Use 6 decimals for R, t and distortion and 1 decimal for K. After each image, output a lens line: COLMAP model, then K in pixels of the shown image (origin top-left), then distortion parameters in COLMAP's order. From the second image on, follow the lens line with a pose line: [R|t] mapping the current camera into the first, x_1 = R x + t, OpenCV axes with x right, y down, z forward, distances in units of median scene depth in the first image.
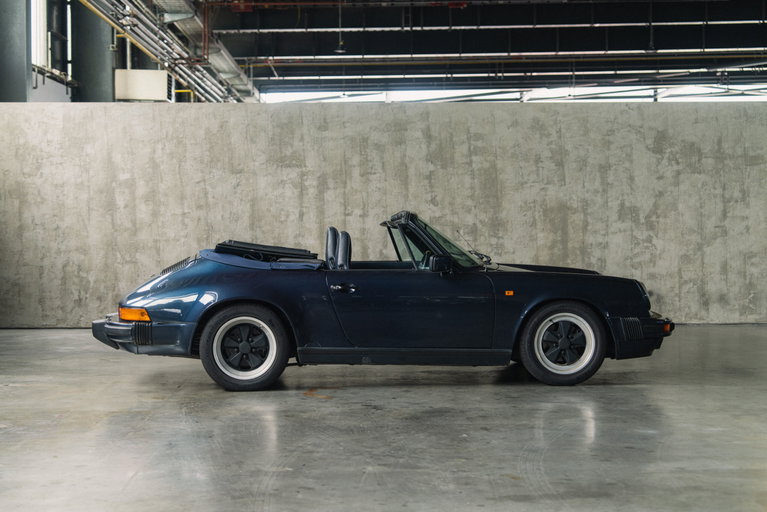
lens RADIAL K [[1319.2, 0, 390.7], [0, 1319.2, 265.9], [0, 0, 1]] dist [0.023744, 0.000000]
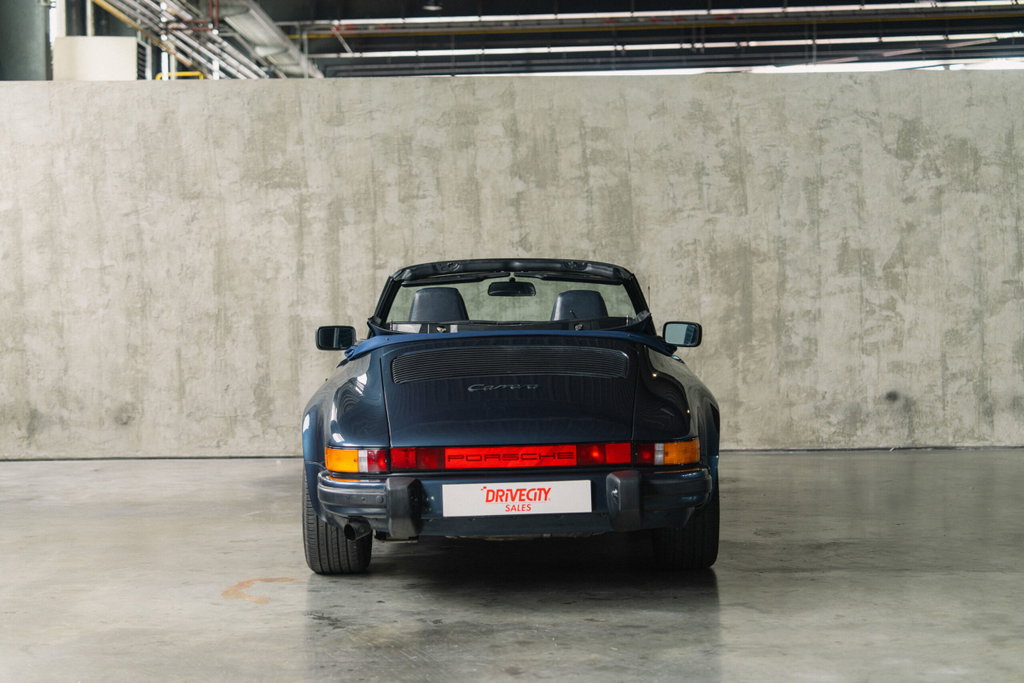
lens RADIAL K [[1986.1, 0, 511.6], [0, 1986.1, 349.4], [0, 0, 1]] dist [0.024927, 0.000000]
pose [[0.999659, -0.007638, -0.024974, 0.048859], [0.007722, 0.999965, 0.003259, -0.004291], [0.024948, -0.003450, 0.999683, 0.109669]]
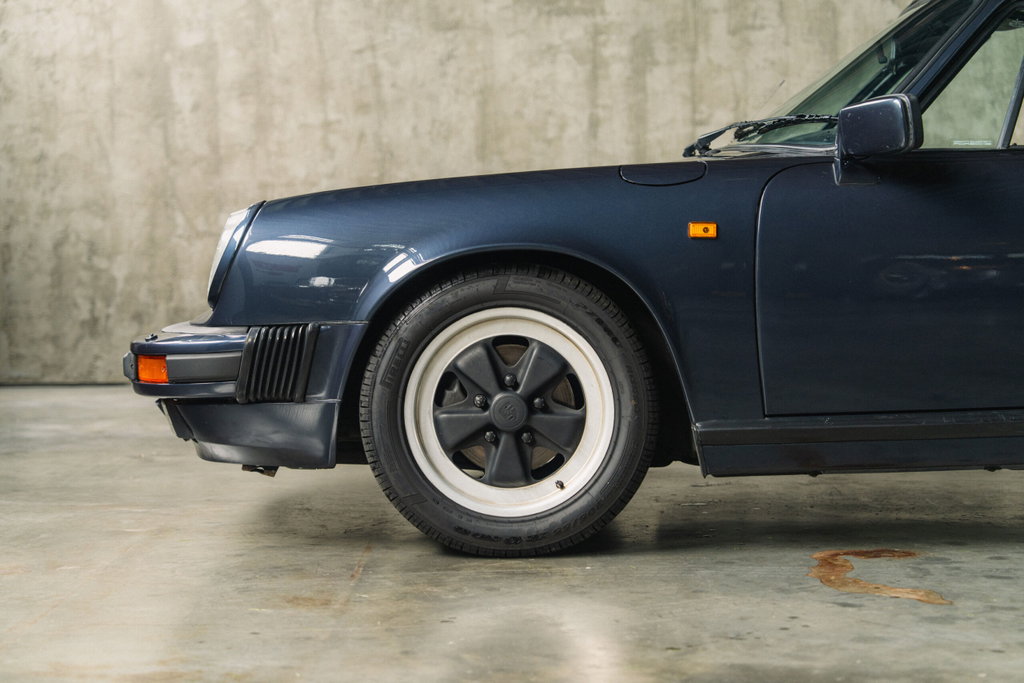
lens RADIAL K [[1833.2, 0, 514.2], [0, 1833.2, 349.3], [0, 0, 1]] dist [0.027182, 0.000000]
pose [[0.999558, -0.004635, -0.029376, -0.076444], [0.005084, 0.999871, 0.015229, 0.026518], [0.029302, -0.015372, 0.999452, 0.388504]]
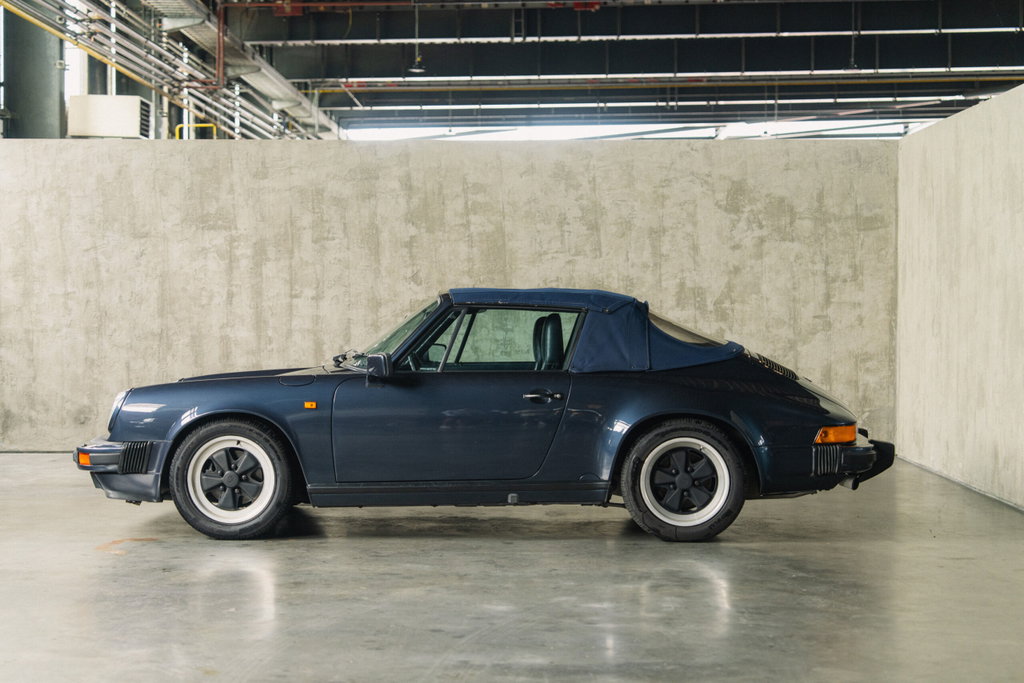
lens RADIAL K [[1832.3, 0, 512.8], [0, 1832.3, 337.6], [0, 0, 1]] dist [0.025943, 0.000000]
pose [[0.999083, 0.006970, -0.042251, 0.126983], [-0.007705, 0.999821, -0.017258, -0.000356], [0.042124, 0.017568, 0.998958, 0.014732]]
